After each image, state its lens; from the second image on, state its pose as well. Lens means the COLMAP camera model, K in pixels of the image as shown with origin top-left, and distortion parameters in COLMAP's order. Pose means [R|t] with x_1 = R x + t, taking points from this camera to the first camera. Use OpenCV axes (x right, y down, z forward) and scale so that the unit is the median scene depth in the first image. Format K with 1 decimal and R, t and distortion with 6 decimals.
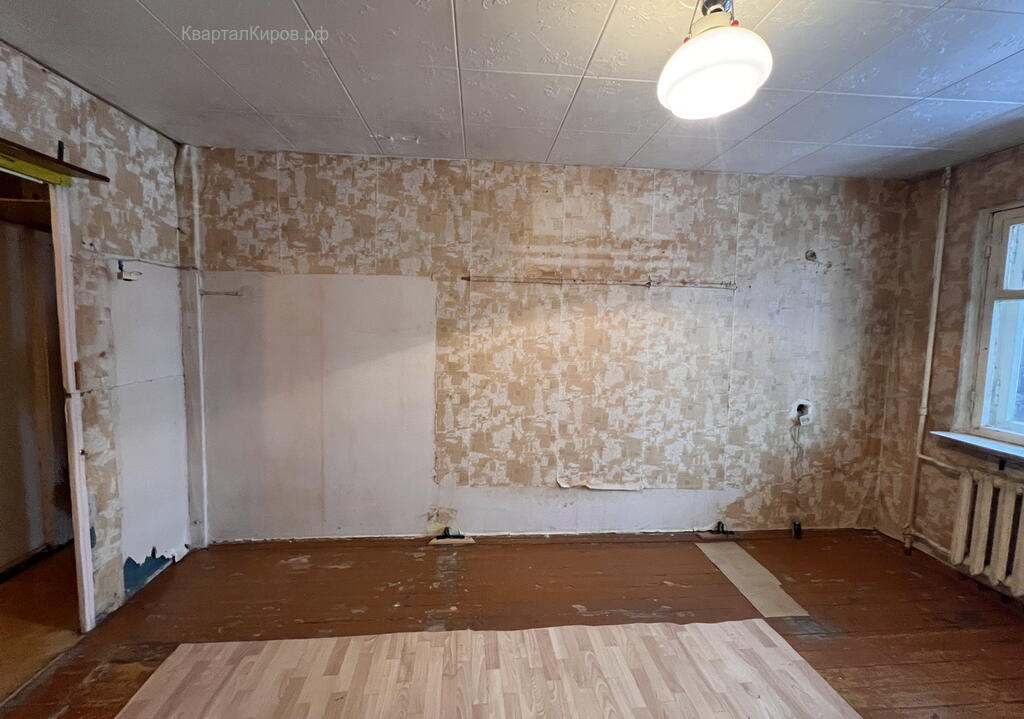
lens RADIAL K [[437.5, 0, 505.8], [0, 437.5, 358.3], [0, 0, 1]] dist [-0.000994, -0.000776]
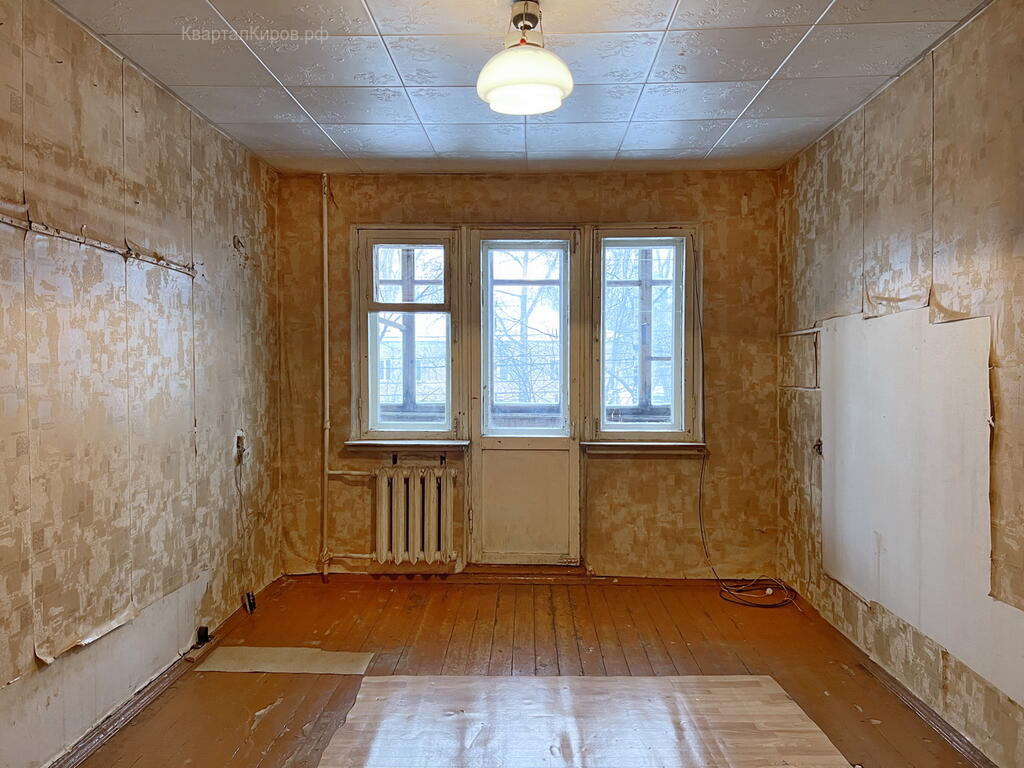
lens RADIAL K [[782.2, 0, 516.4], [0, 782.2, 383.2], [0, 0, 1]] dist [0.057588, -0.061304]
pose [[0.087282, -0.039358, 0.995406, -0.660074], [0.084801, 0.995886, 0.031941, 0.010948], [-0.992568, 0.081624, 0.090261, 0.402654]]
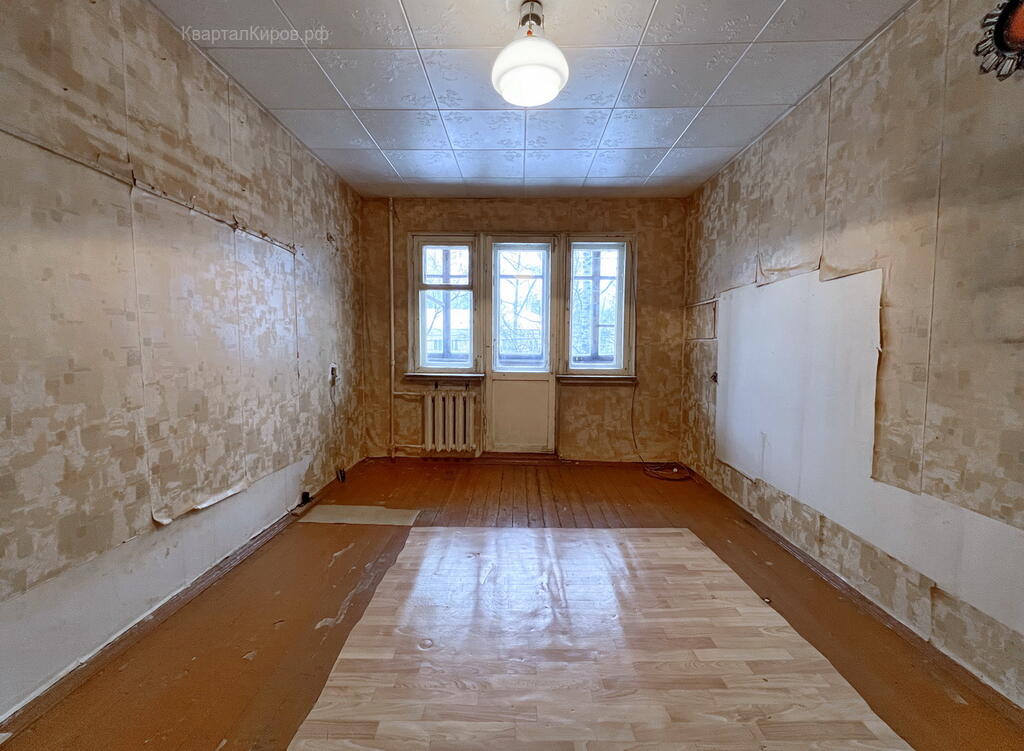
lens RADIAL K [[423.2, 0, 513.1], [0, 423.2, 376.3], [0, 0, 1]] dist [-0.000432, 0.000316]
pose [[0.081978, -0.089779, 0.992582, -0.405982], [0.076153, 0.993587, 0.083580, 0.073767], [-0.993720, 0.068737, 0.088290, 0.444410]]
